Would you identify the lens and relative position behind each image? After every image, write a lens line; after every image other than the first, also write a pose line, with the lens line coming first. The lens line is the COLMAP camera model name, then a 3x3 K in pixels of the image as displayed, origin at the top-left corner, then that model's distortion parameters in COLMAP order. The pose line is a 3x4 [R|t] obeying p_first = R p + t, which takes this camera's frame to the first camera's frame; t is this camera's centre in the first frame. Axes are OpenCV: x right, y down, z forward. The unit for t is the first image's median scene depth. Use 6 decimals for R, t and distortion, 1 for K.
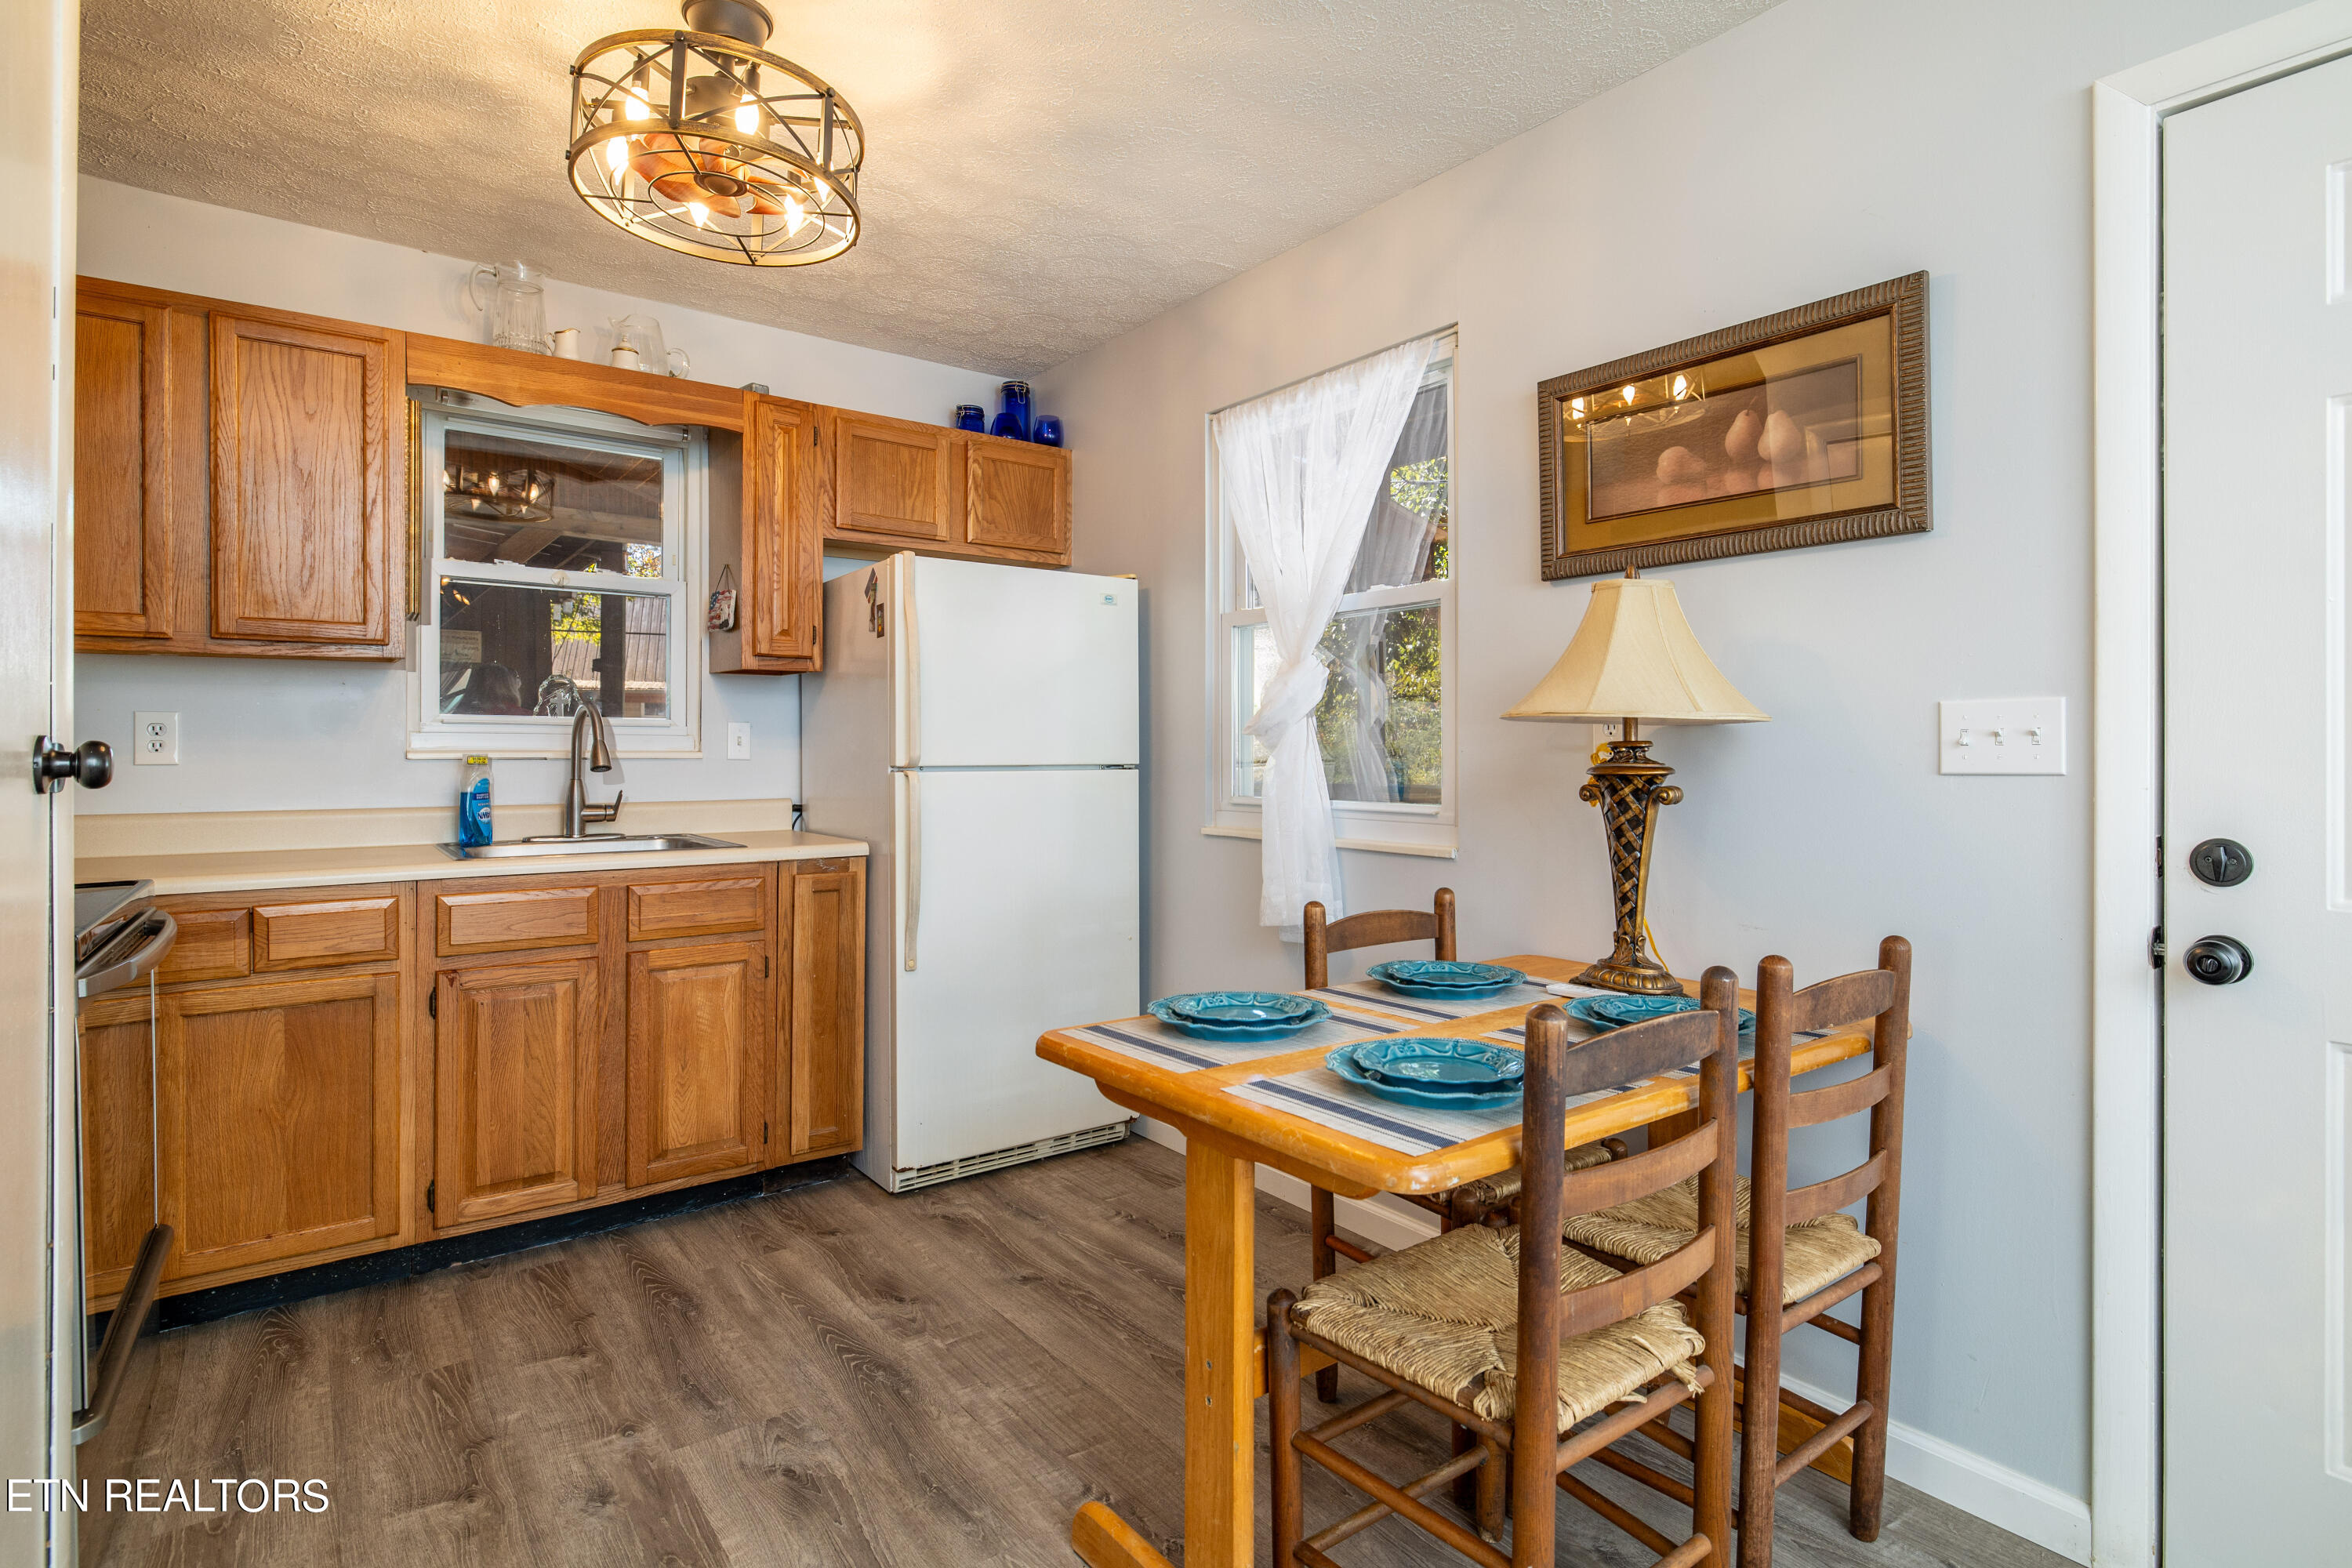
lens RADIAL K [[1157.0, 0, 1166.3], [0, 1157.0, 760.8], [0, 0, 1]] dist [-0.006996, -0.000943]
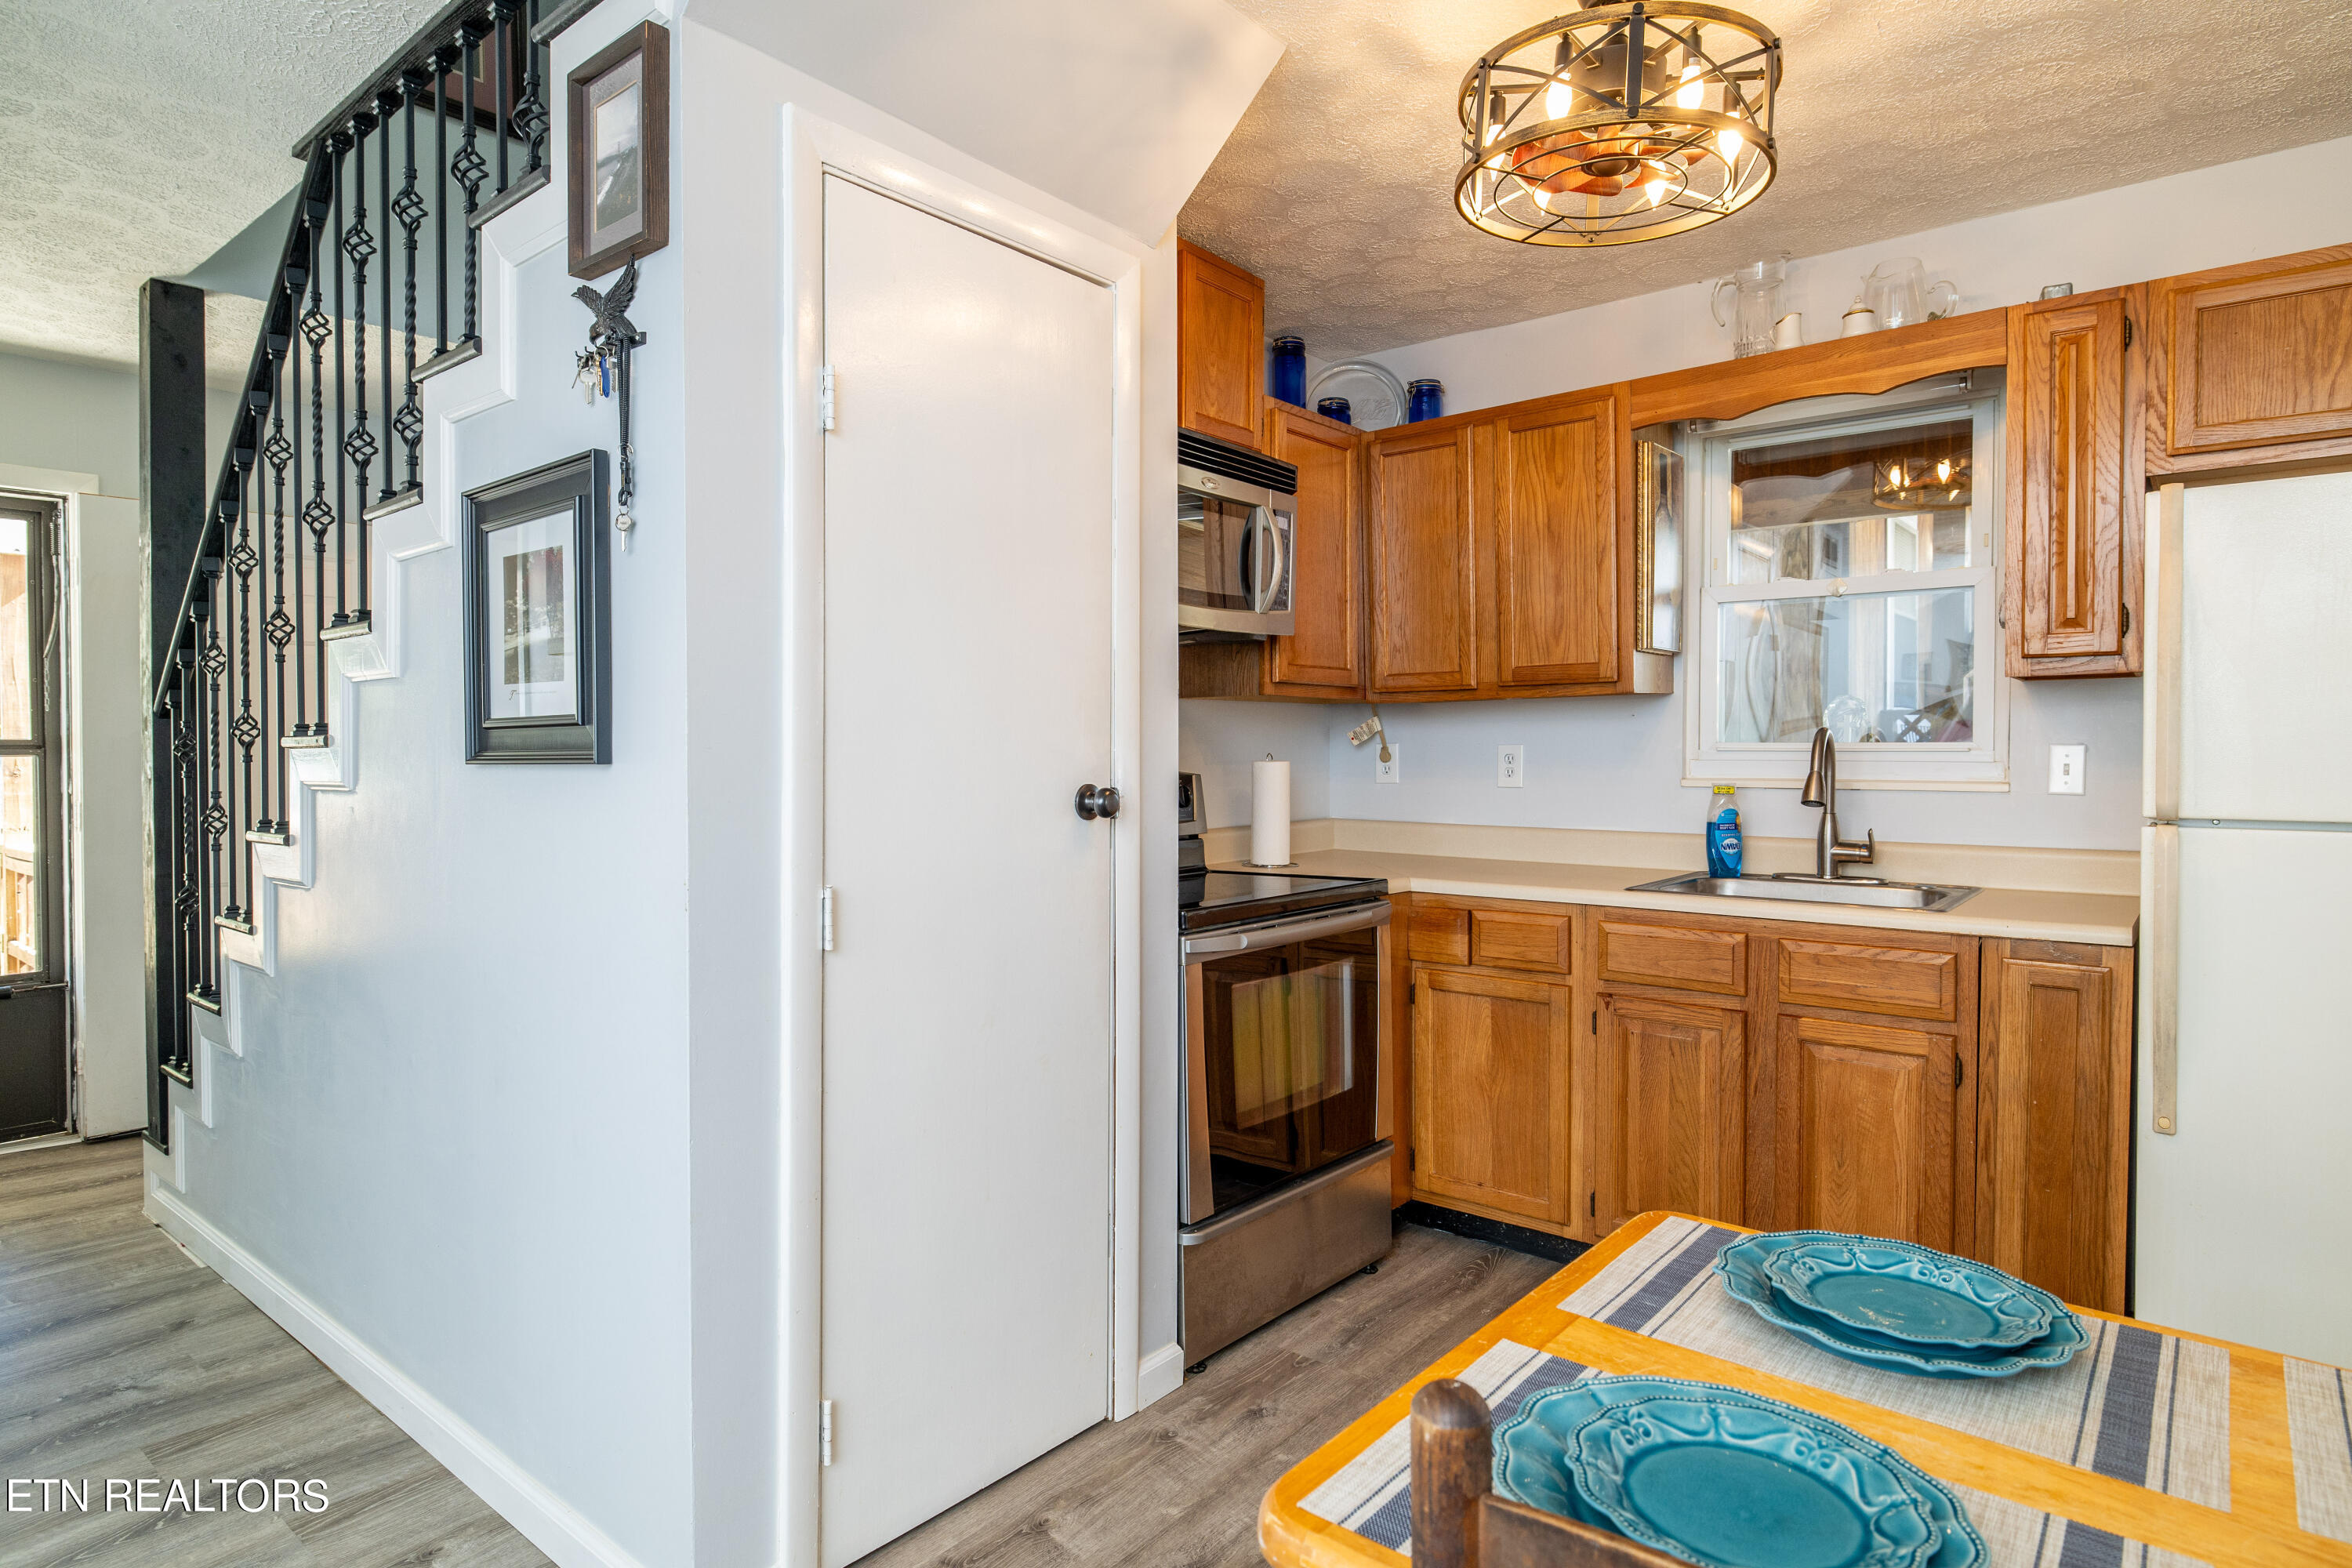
lens RADIAL K [[1273.4, 0, 1162.0], [0, 1273.4, 780.8], [0, 0, 1]] dist [0.000659, -0.002192]
pose [[0.232522, 0.021906, -0.972344, 0.349183], [-0.006274, 0.999759, 0.021024, -0.028421], [0.972571, 0.001212, 0.232604, 0.296796]]
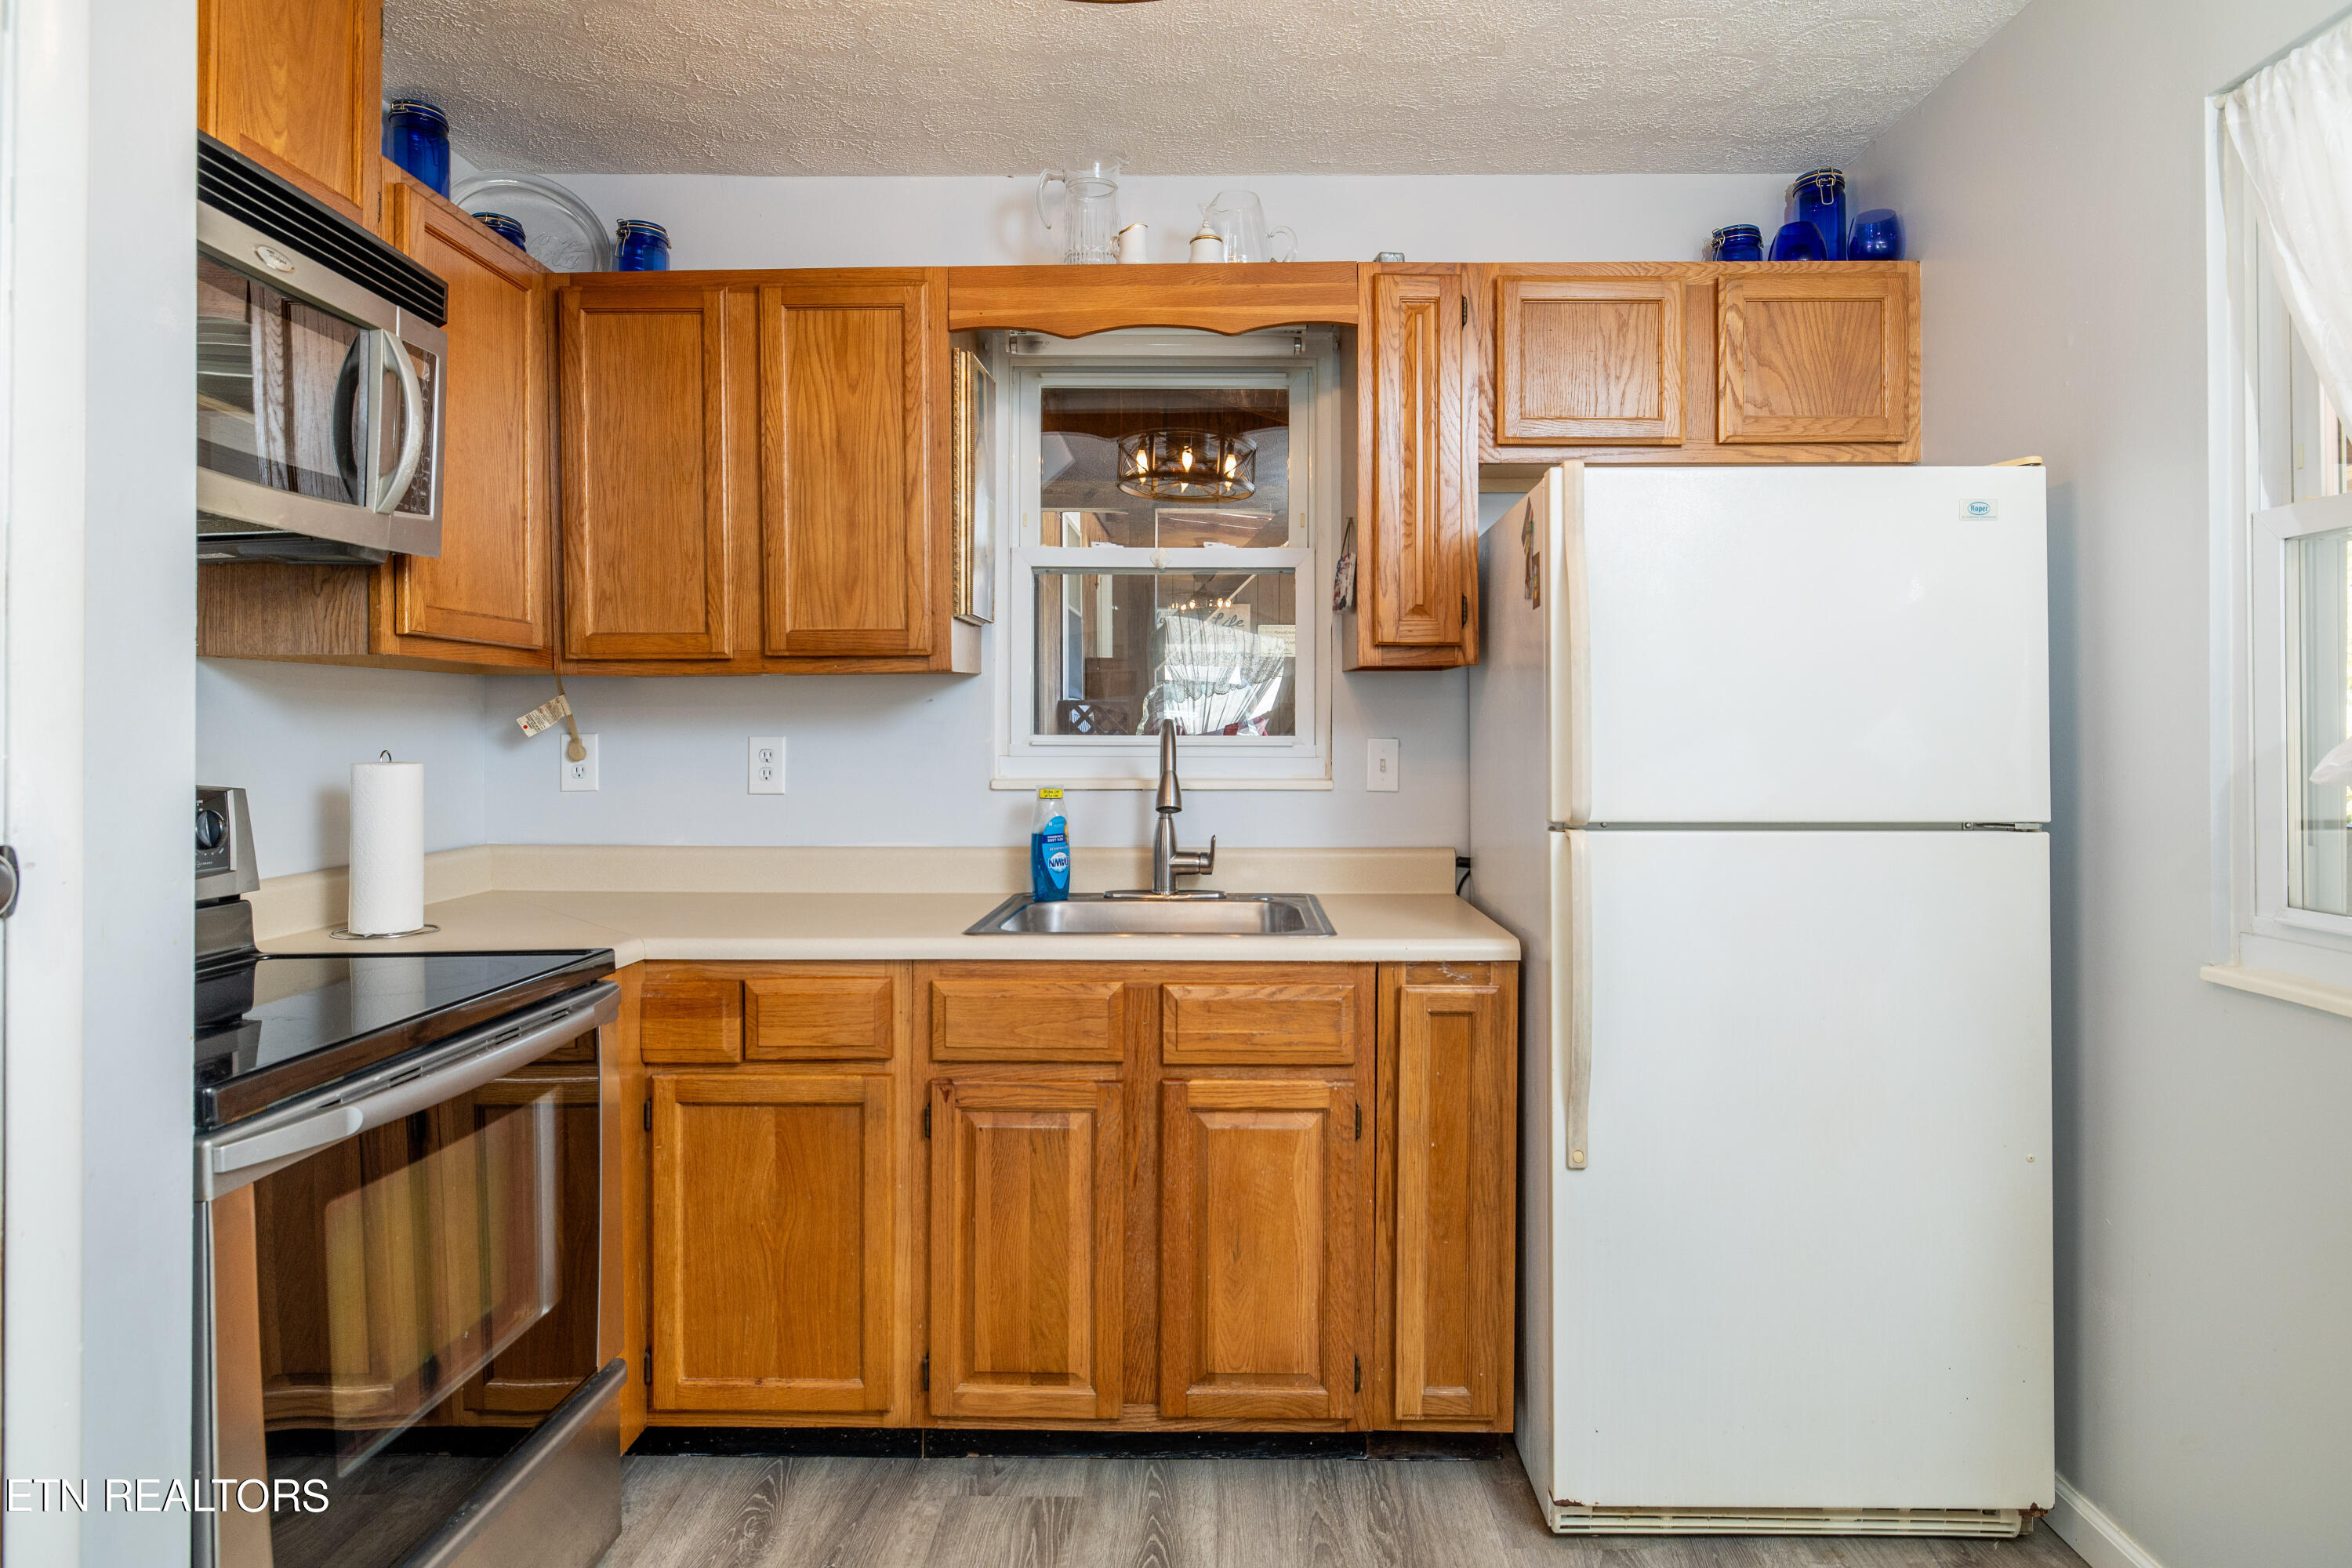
lens RADIAL K [[1273.4, 0, 1218.9], [0, 1273.4, 729.6], [0, 0, 1]] dist [0.000659, -0.002192]
pose [[0.797551, -0.003732, -0.603240, 0.027434], [-0.004176, 0.999923, -0.011708, -0.035599], [0.603237, 0.011857, 0.797474, 0.379164]]
